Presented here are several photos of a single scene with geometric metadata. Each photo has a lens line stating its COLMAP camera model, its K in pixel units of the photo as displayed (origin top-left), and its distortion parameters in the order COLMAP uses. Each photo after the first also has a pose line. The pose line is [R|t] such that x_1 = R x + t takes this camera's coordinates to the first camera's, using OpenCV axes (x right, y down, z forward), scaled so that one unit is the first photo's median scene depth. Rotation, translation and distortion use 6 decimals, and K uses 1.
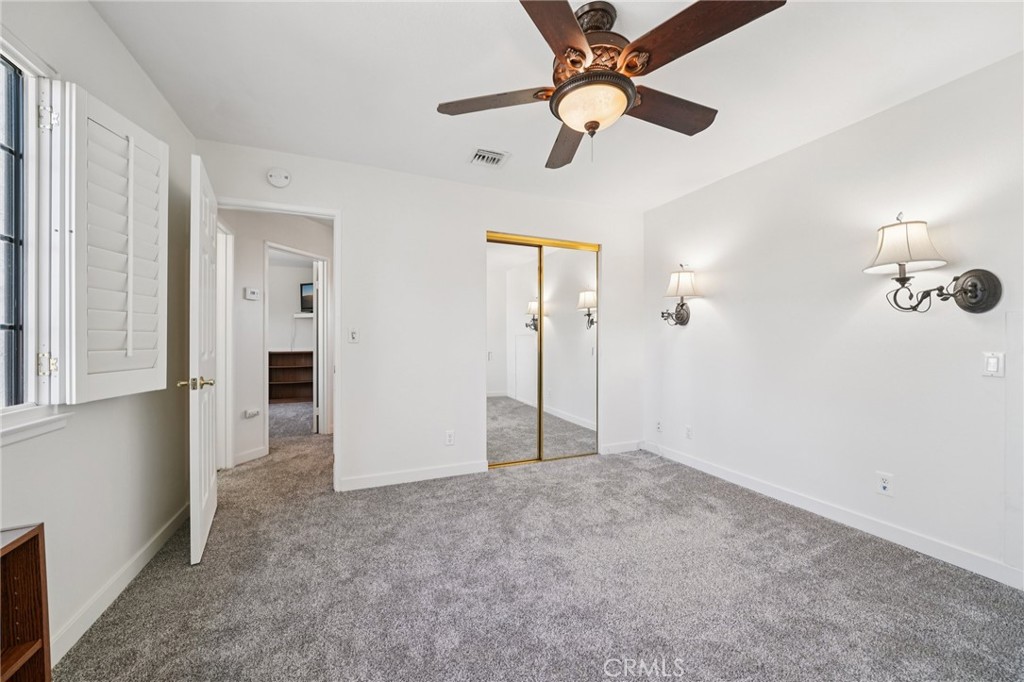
lens RADIAL K [[390.8, 0, 514.5], [0, 390.8, 339.3], [0, 0, 1]] dist [-0.013011, 0.000432]
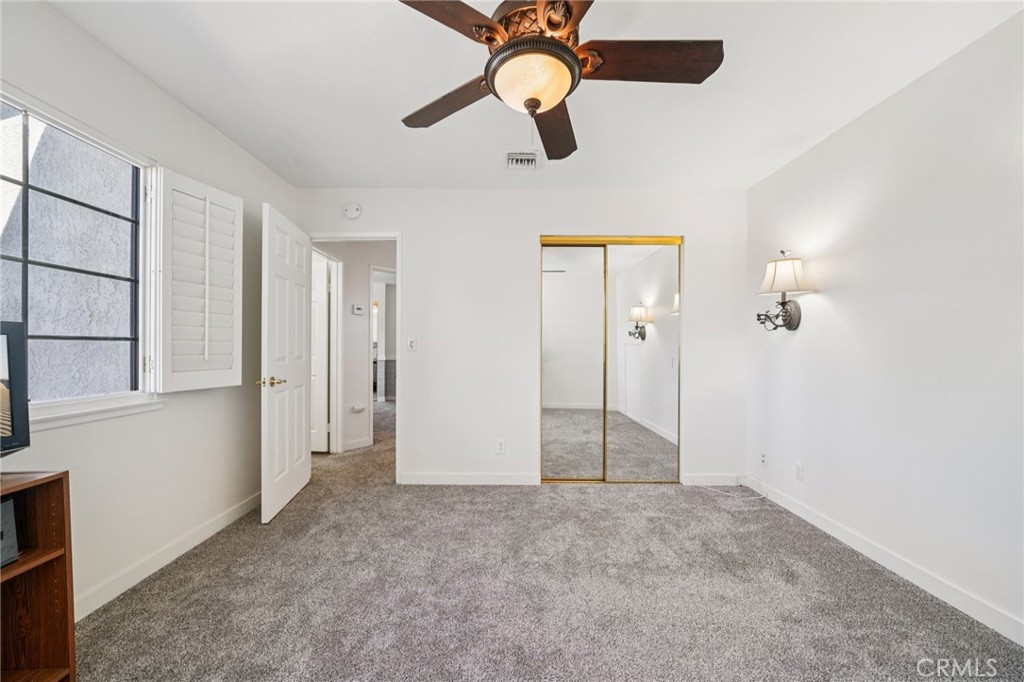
lens RADIAL K [[391.5, 0, 504.5], [0, 391.5, 347.1], [0, 0, 1]] dist [-0.013748, 0.000372]
pose [[0.914677, 0.000995, -0.404185, 0.282976], [-0.001778, 0.999997, -0.001562, -0.000337], [0.404182, 0.002148, 0.914676, 0.098176]]
